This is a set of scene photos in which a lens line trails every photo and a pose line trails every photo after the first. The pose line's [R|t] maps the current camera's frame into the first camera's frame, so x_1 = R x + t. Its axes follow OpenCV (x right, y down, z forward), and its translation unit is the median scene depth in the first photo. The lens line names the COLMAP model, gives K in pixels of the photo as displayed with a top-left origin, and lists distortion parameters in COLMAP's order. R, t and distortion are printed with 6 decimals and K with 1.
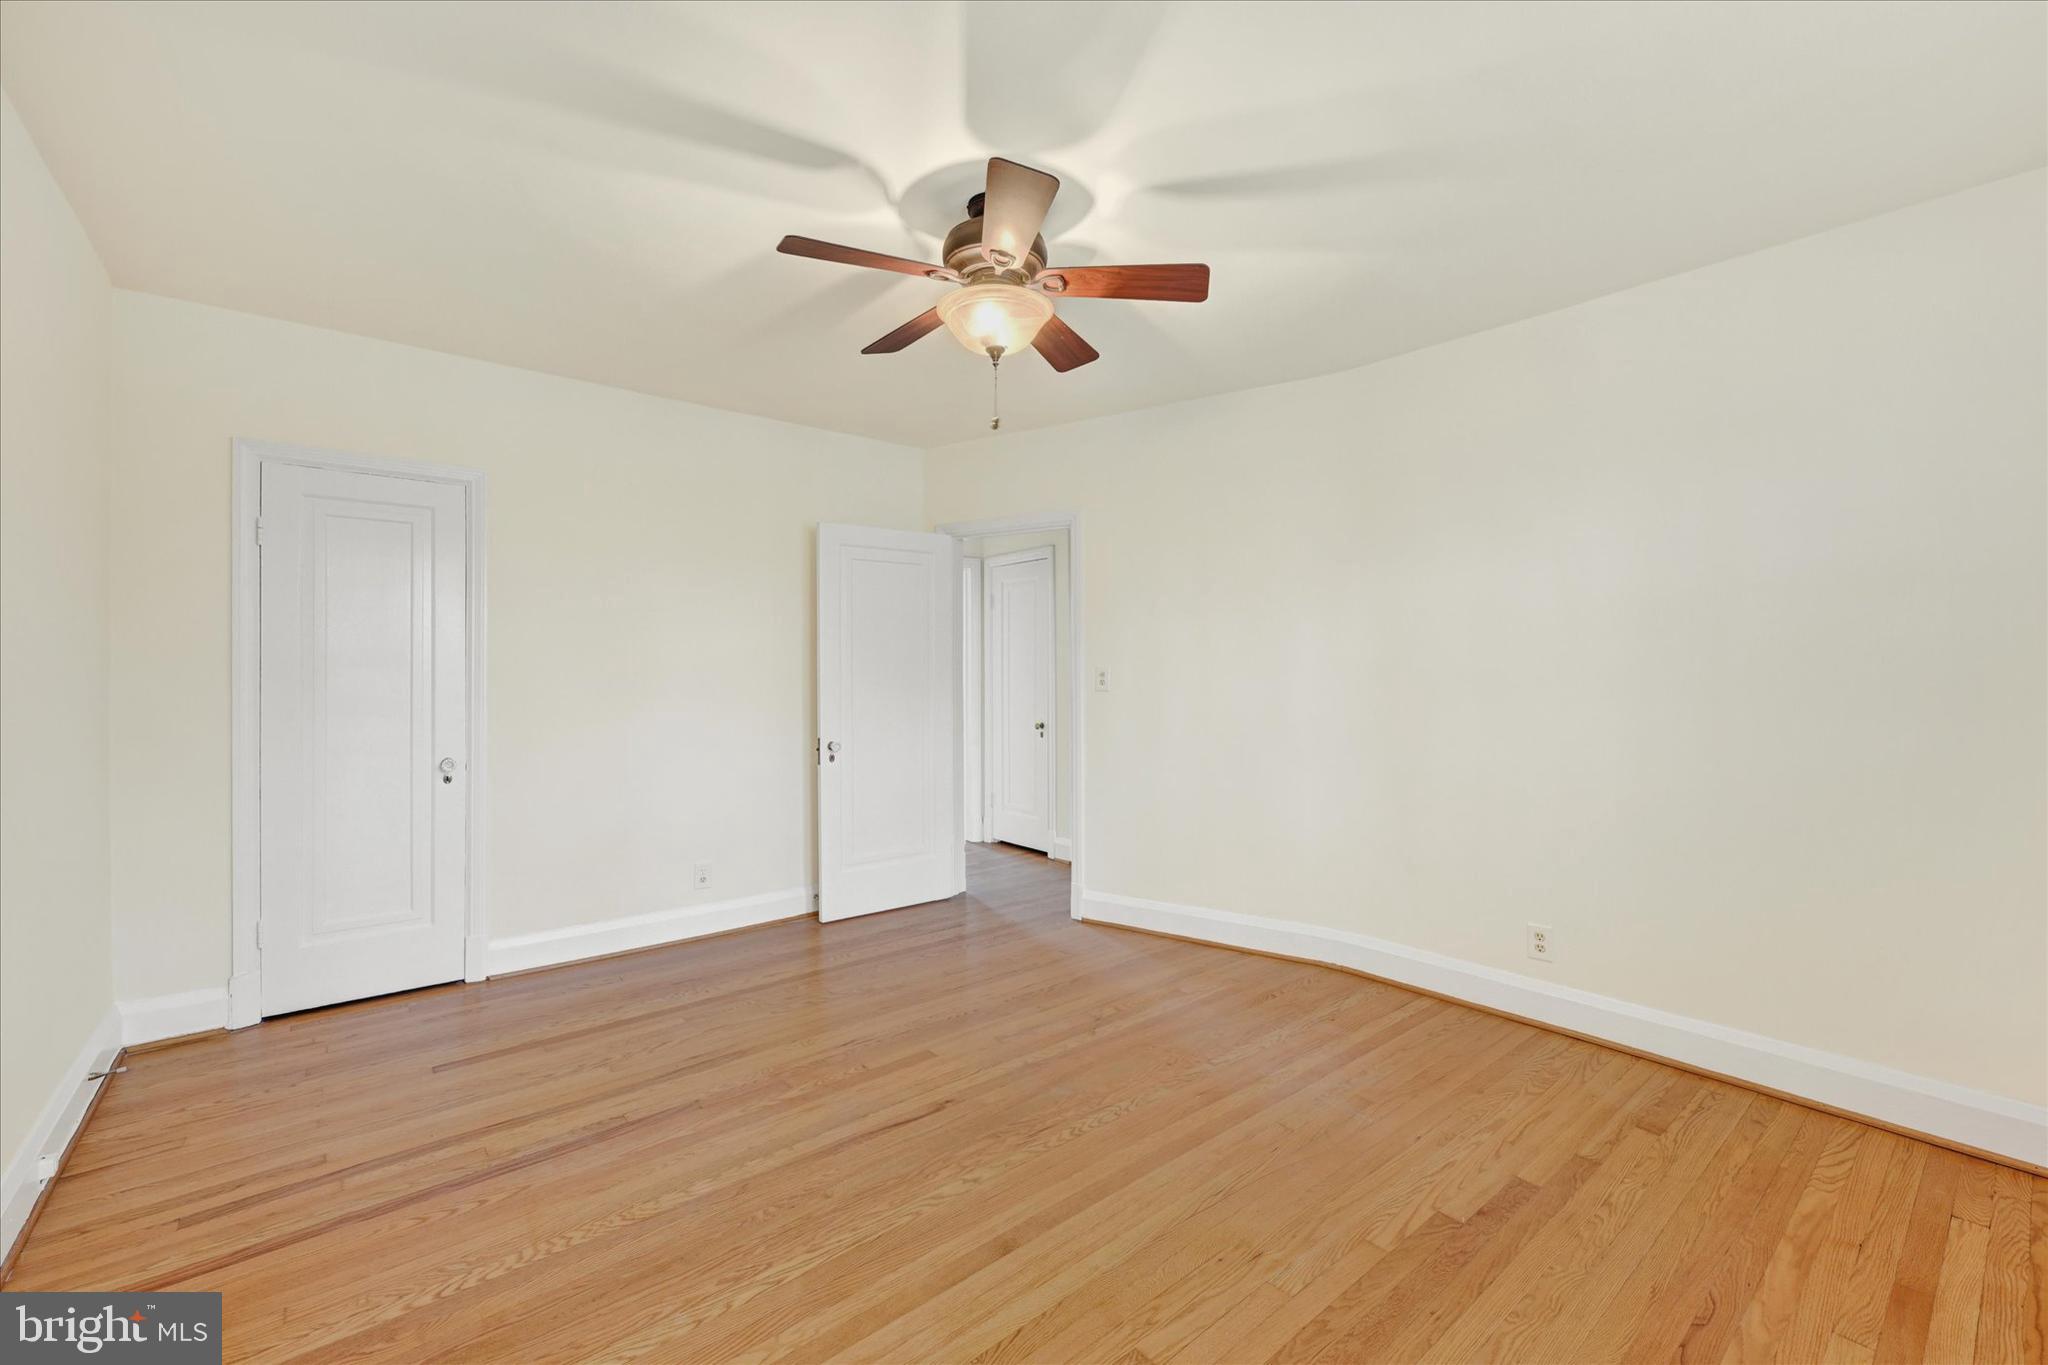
lens RADIAL K [[824.2, 0, 1024.0], [0, 824.2, 682.5], [0, 0, 1]] dist [0.000159, 0.000093]
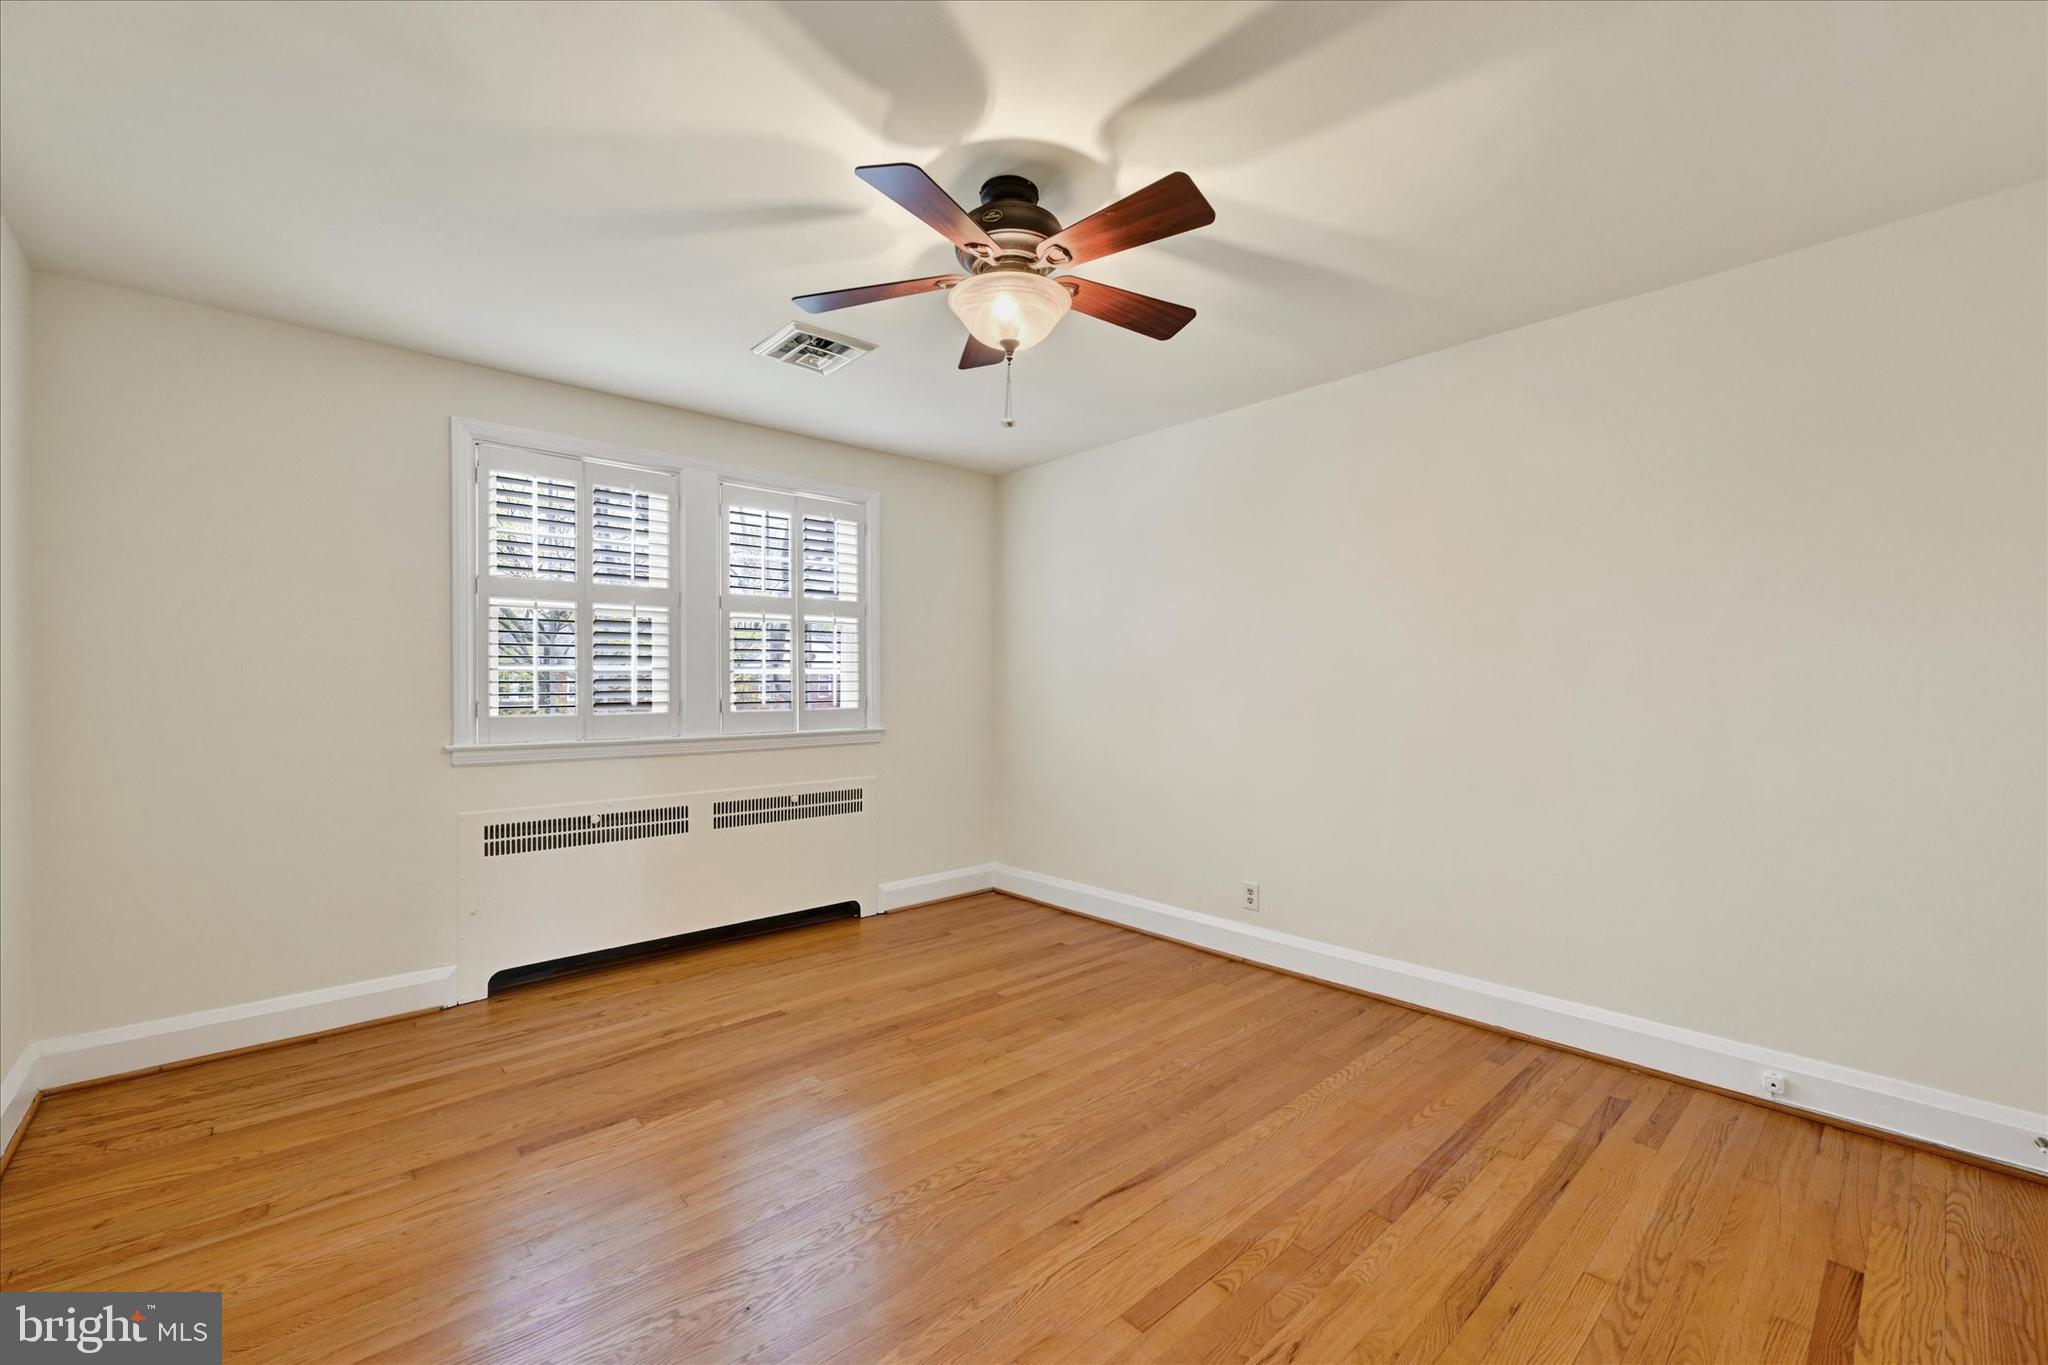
lens RADIAL K [[824.2, 0, 1024.0], [0, 824.2, 682.5], [0, 0, 1]] dist [0.000159, 0.000093]
pose [[-0.999026, 0.001217, -0.044110, -0.009380], [0.000749, 0.999943, 0.010635, -0.025285], [0.044121, 0.010592, -0.998970, 2.048456]]
